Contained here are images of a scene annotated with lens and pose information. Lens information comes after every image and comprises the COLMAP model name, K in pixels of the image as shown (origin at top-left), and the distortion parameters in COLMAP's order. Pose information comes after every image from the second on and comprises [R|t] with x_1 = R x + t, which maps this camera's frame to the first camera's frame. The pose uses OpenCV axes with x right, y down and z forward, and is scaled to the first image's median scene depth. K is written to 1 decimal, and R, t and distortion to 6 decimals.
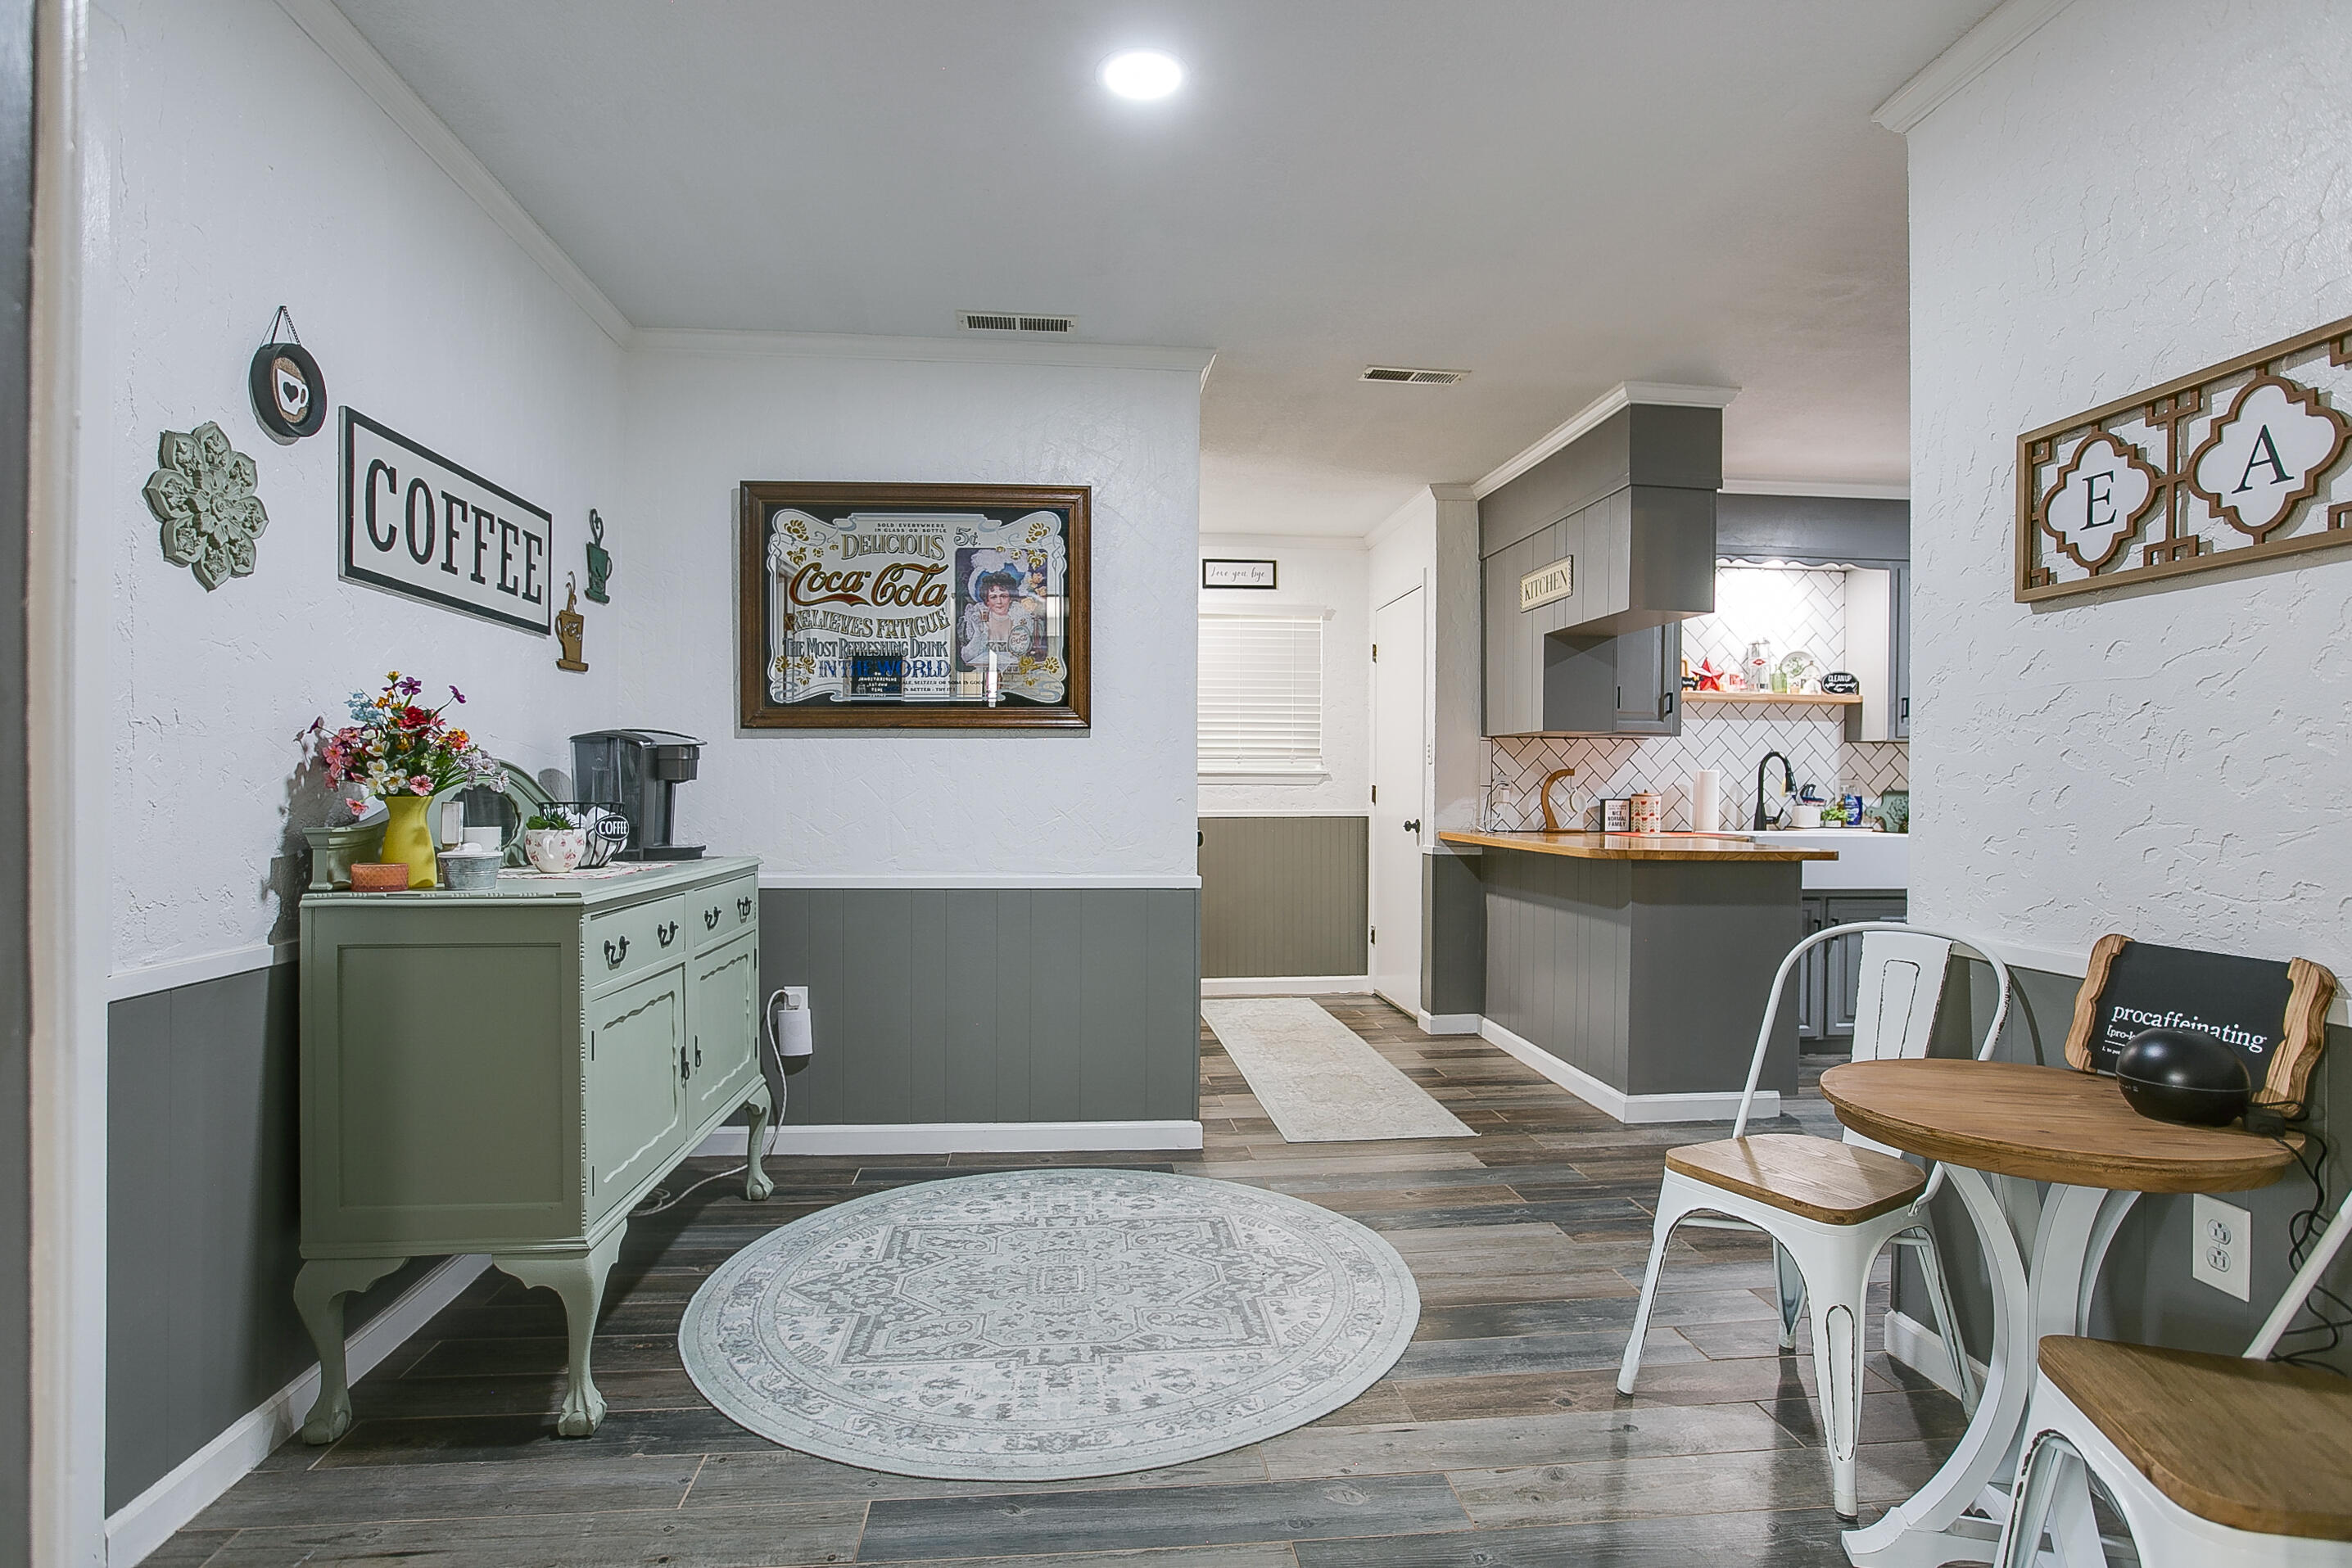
lens RADIAL K [[1164.3, 0, 1225.0], [0, 1164.3, 783.8], [0, 0, 1]] dist [-0.011563, -0.000118]
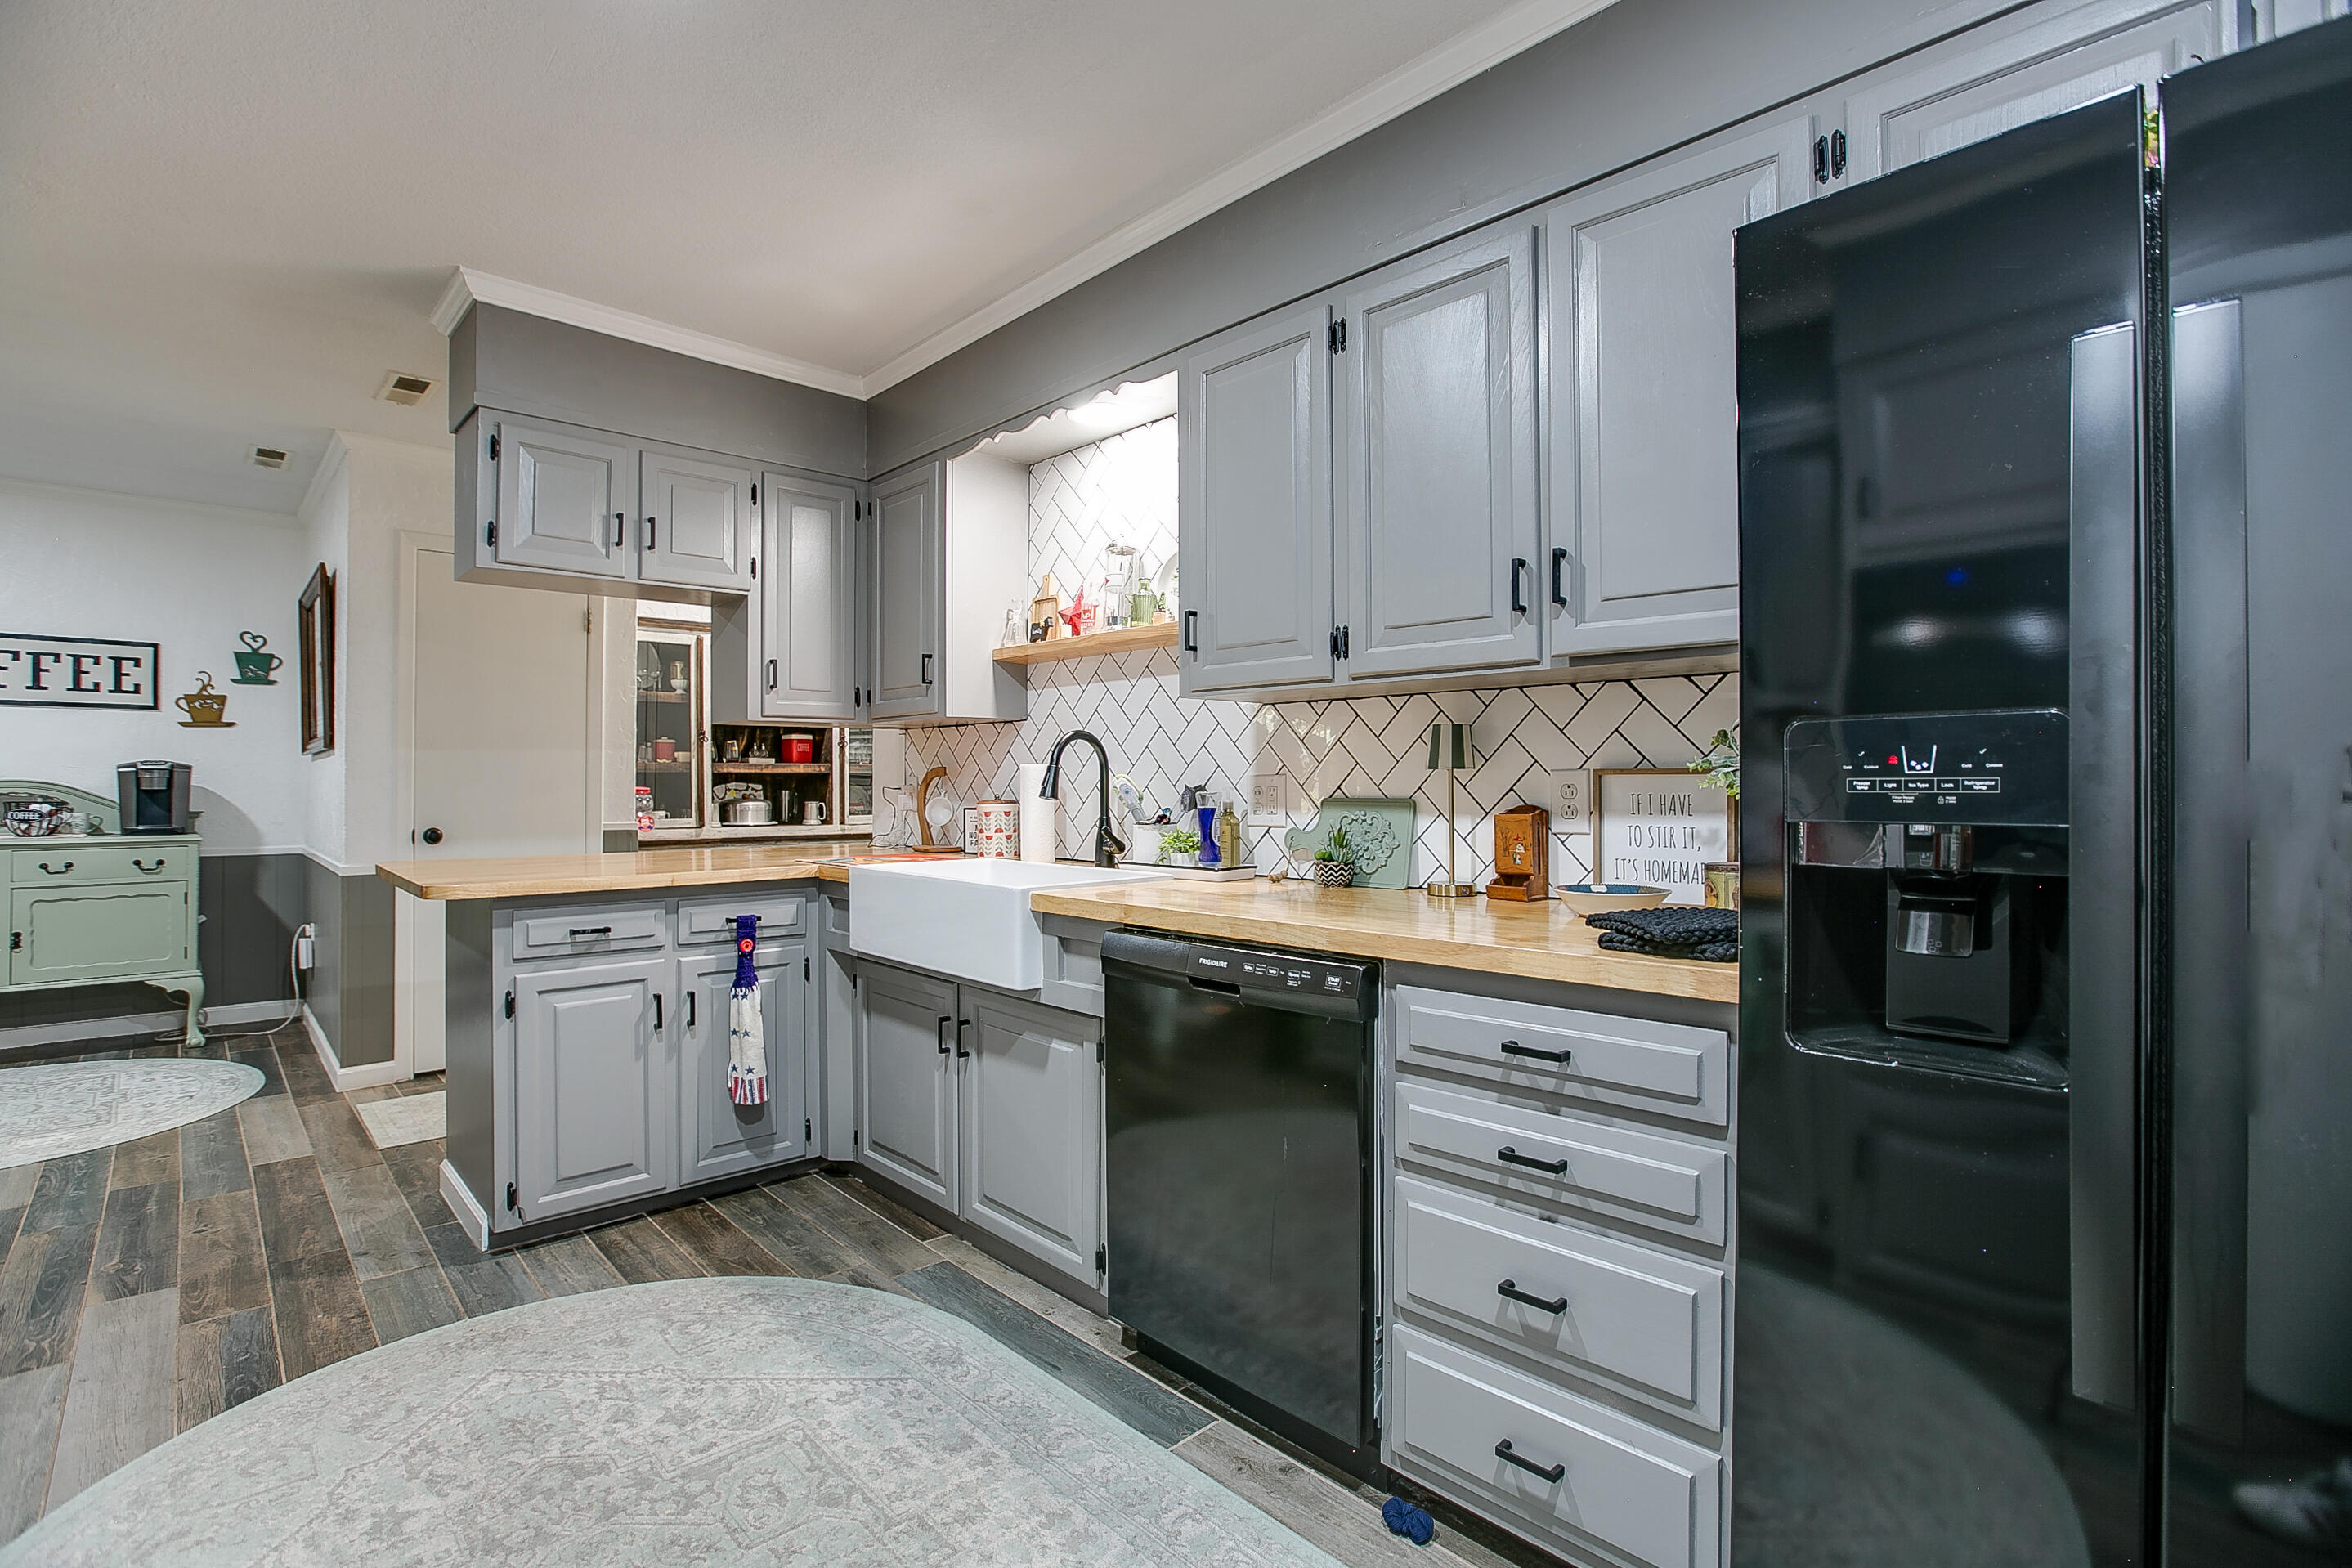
lens RADIAL K [[1073.8, 0, 1172.4], [0, 1073.8, 798.1], [0, 0, 1]] dist [-0.011146, 0.000978]
pose [[0.599125, 0.004287, -0.800644, 0.925946], [0.005662, 0.999938, 0.009591, 0.001429], [0.800636, -0.010280, 0.599063, 0.694734]]
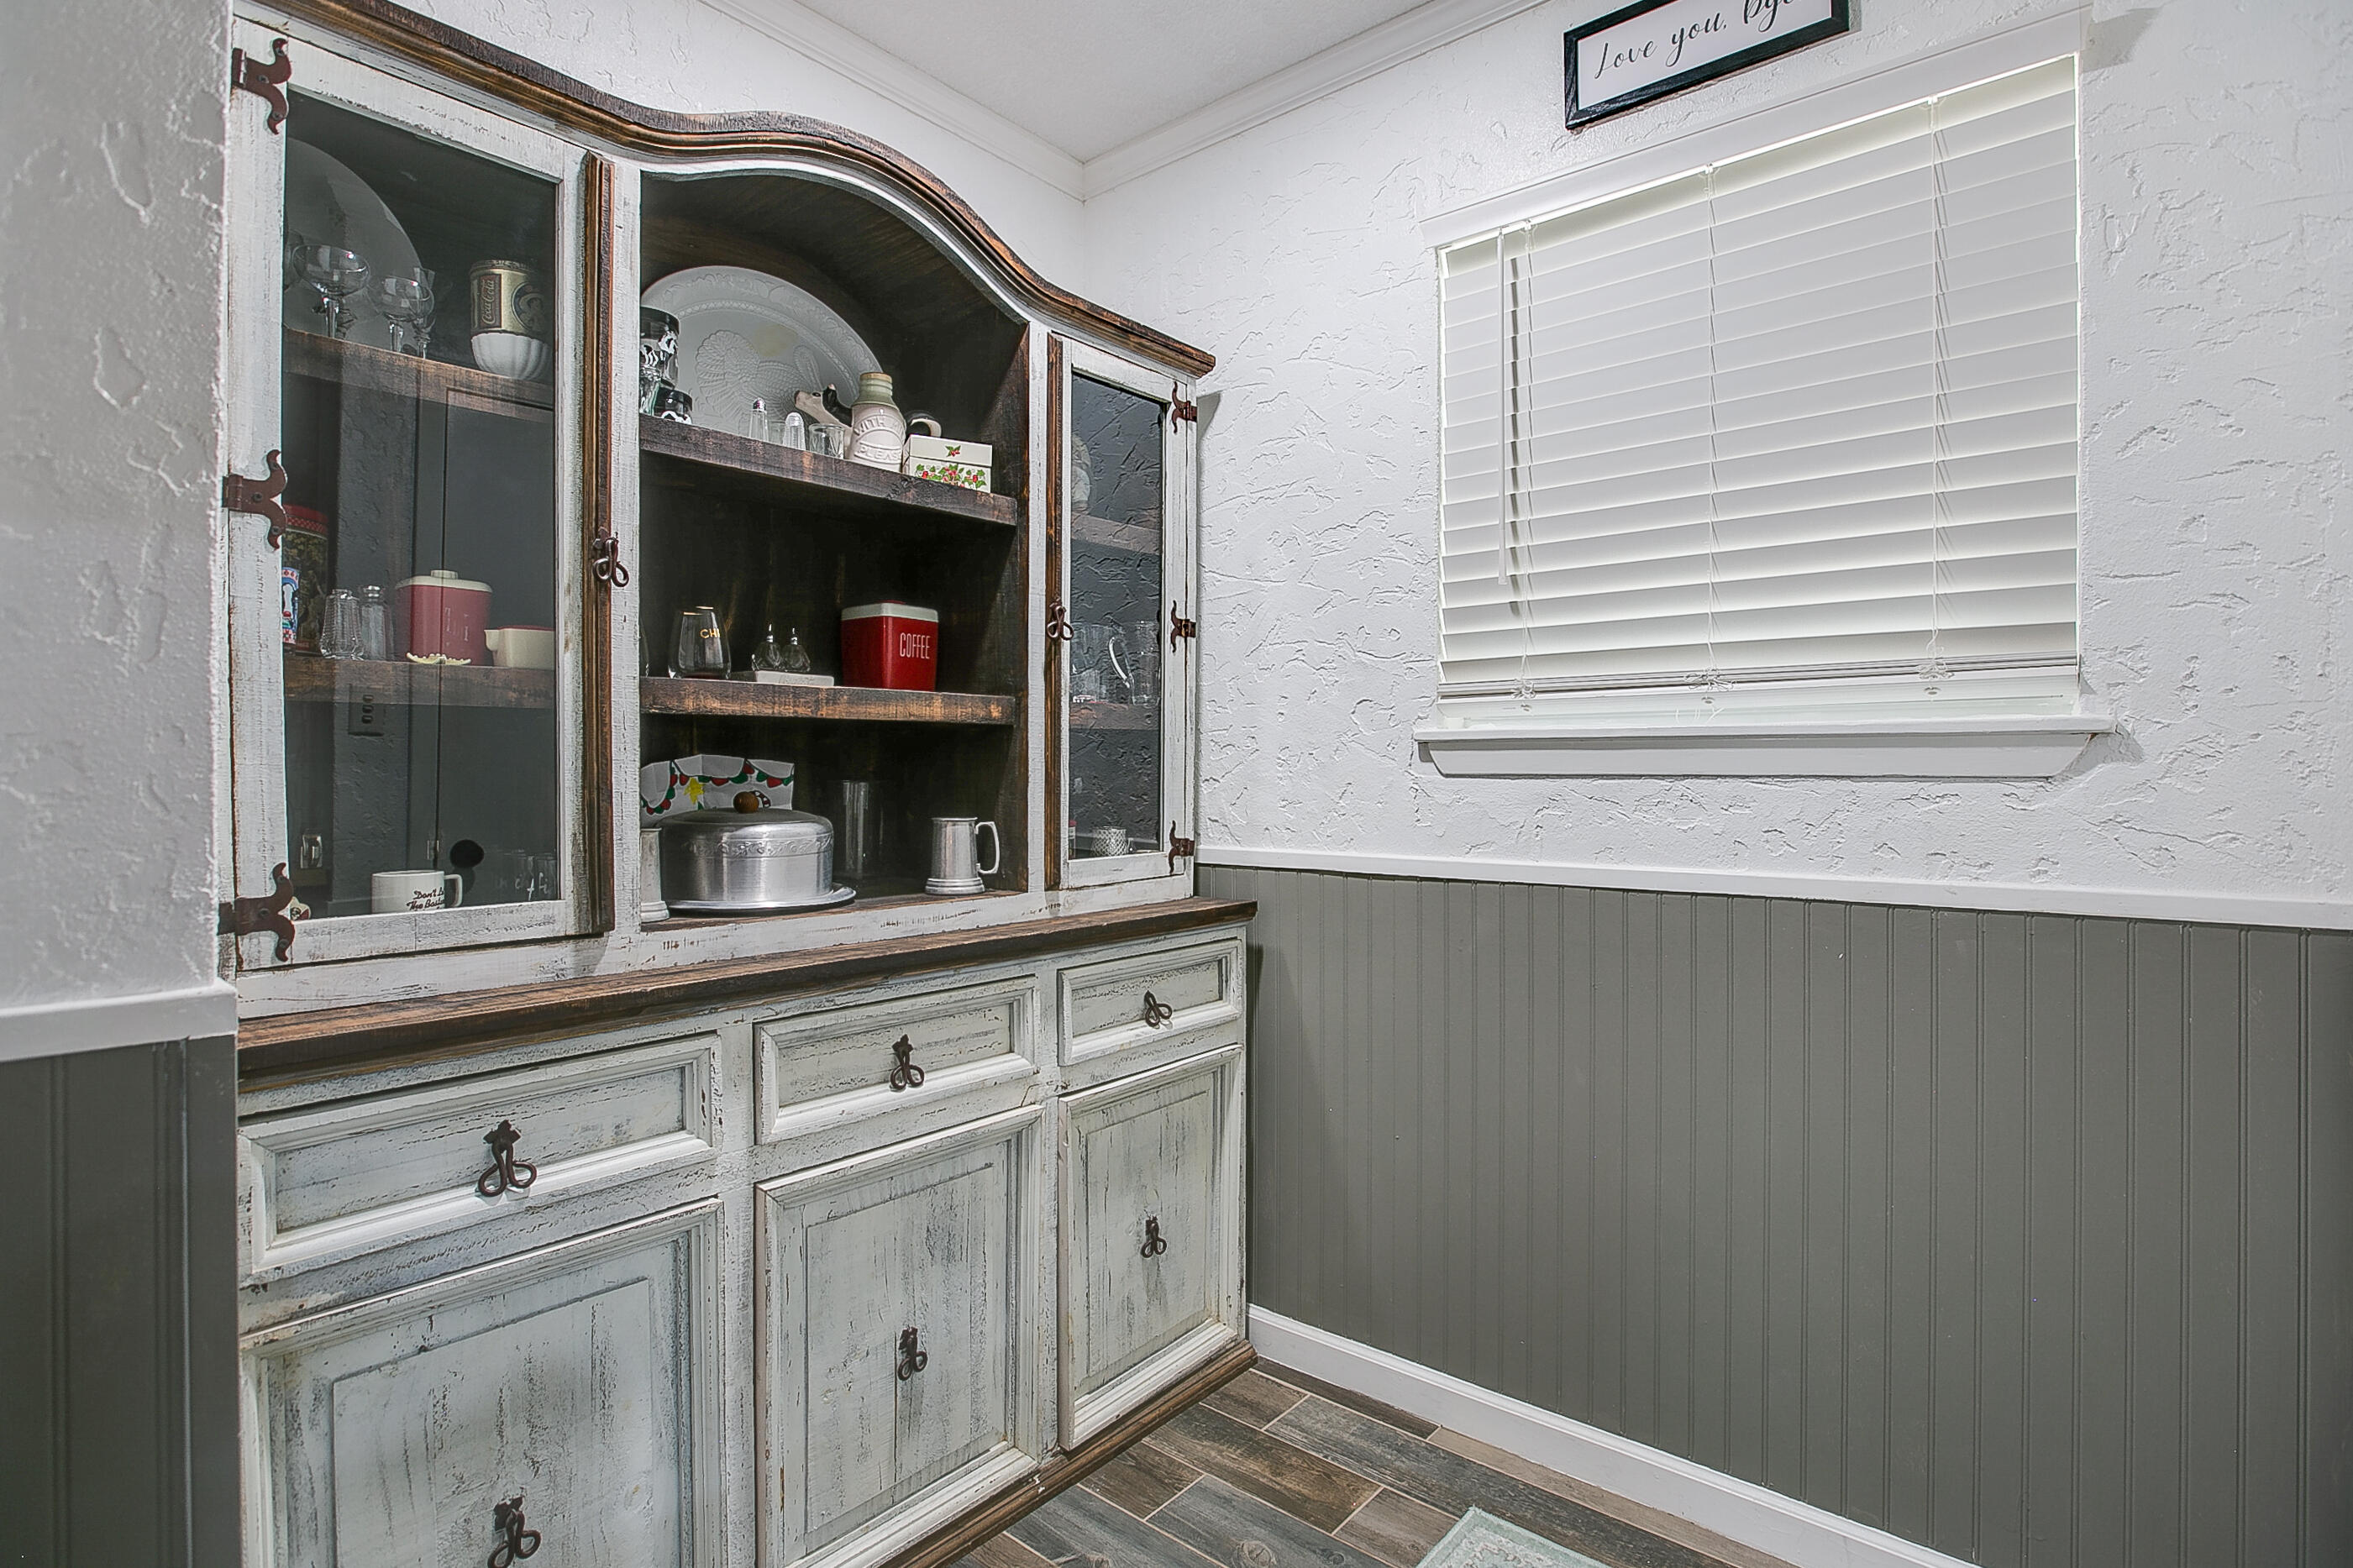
lens RADIAL K [[1174.1, 0, 1173.7], [0, 1174.1, 767.5], [0, 0, 1]] dist [-0.004069, -0.000316]
pose [[0.672152, -0.002725, -0.740409, 0.163736], [0.002054, 0.999996, -0.001815, -0.001333], [0.740411, -0.000301, 0.672155, 0.855873]]
